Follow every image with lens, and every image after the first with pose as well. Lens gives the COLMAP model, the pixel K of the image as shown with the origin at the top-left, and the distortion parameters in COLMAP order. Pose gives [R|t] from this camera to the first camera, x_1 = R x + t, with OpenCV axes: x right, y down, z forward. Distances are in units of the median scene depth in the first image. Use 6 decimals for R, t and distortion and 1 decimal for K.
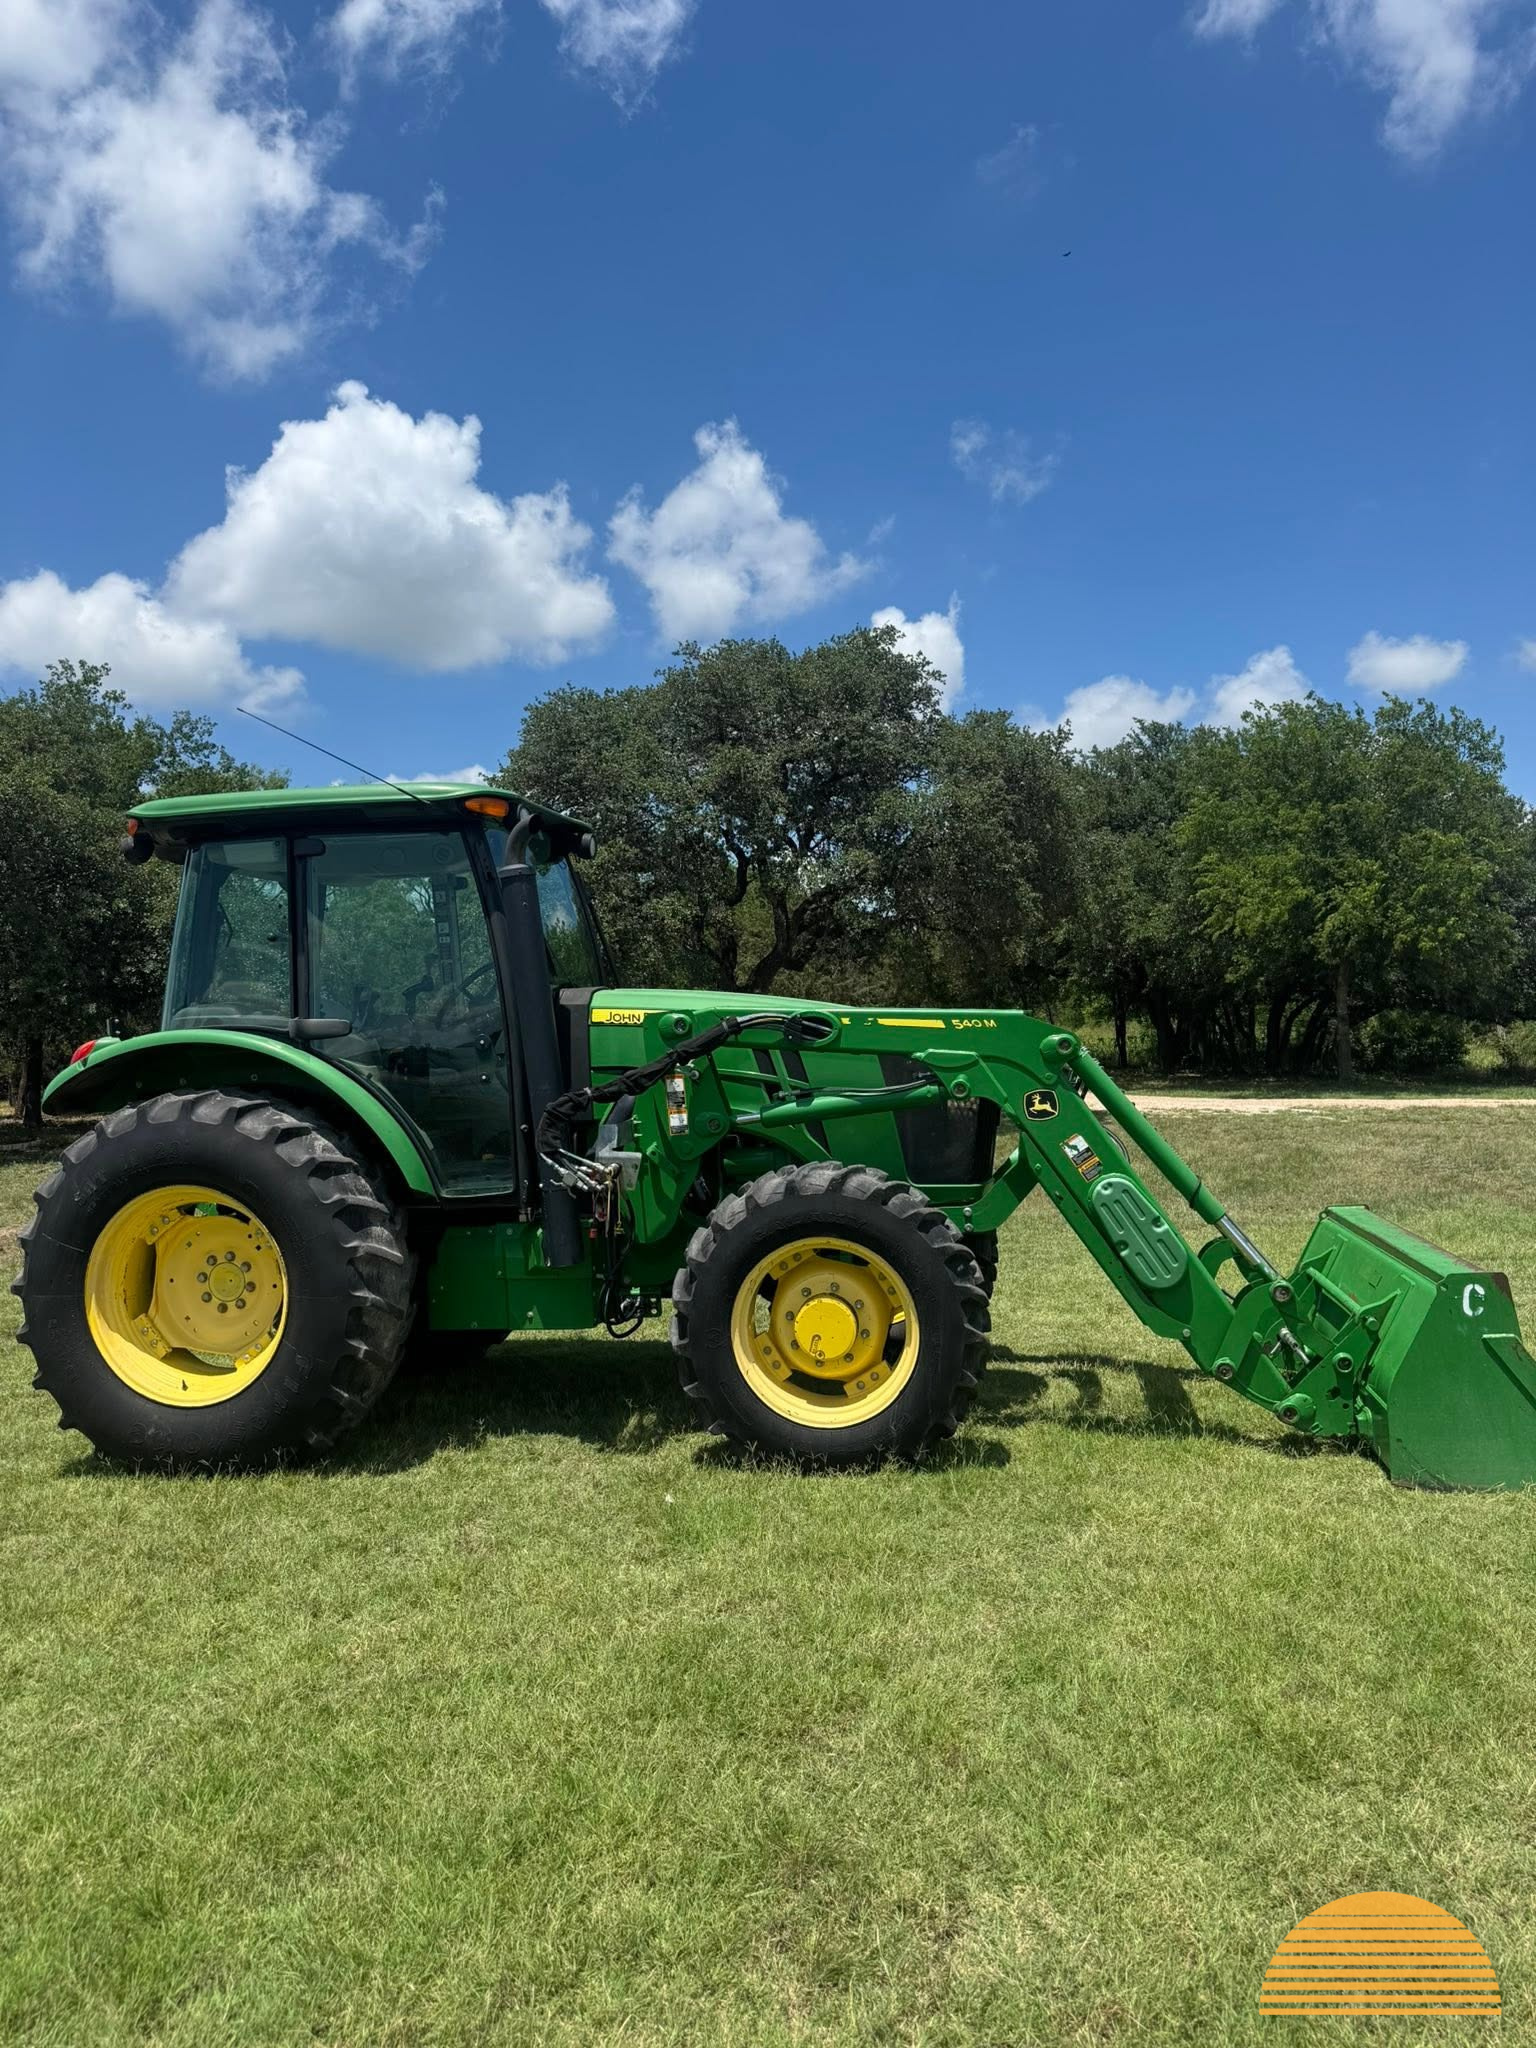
lens RADIAL K [[1473.2, 0, 808.6], [0, 1473.2, 1083.7], [0, 0, 1]] dist [0.044260, -0.056890]
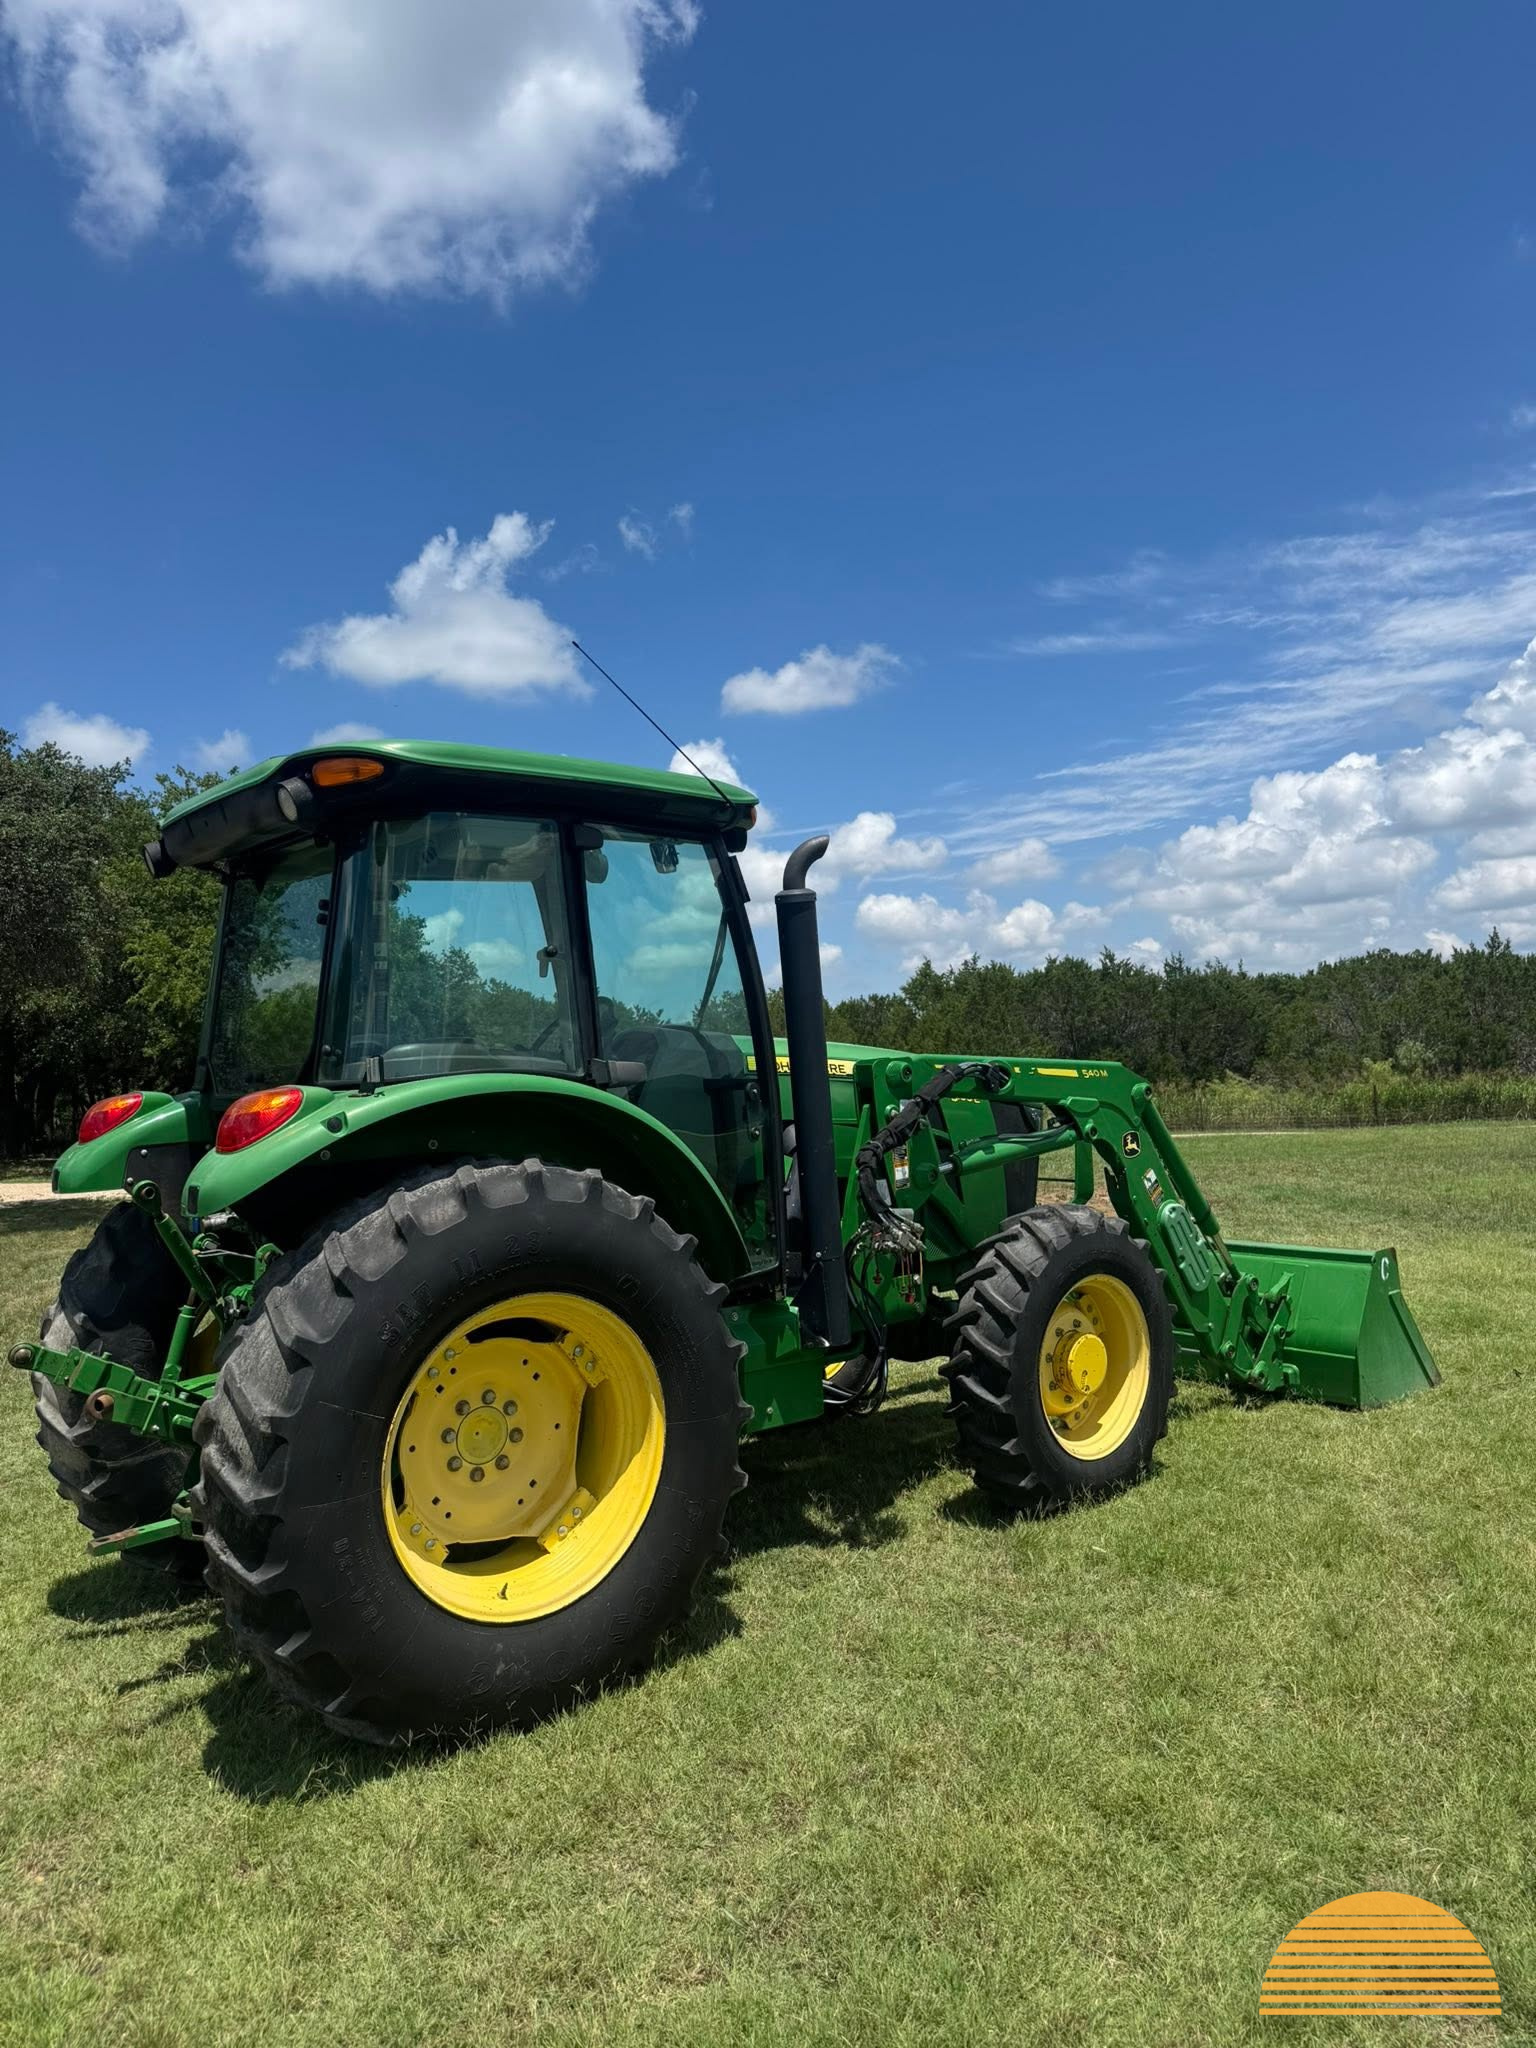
lens RADIAL K [[1473.2, 0, 788.6], [0, 1473.2, 1038.9], [0, 0, 1]] dist [0.044260, -0.056890]
pose [[0.637083, 0.027412, 0.770308, -0.909553], [0.039459, 0.996897, -0.068109, 0.000329], [-0.769785, 0.073787, 0.634024, 0.464266]]
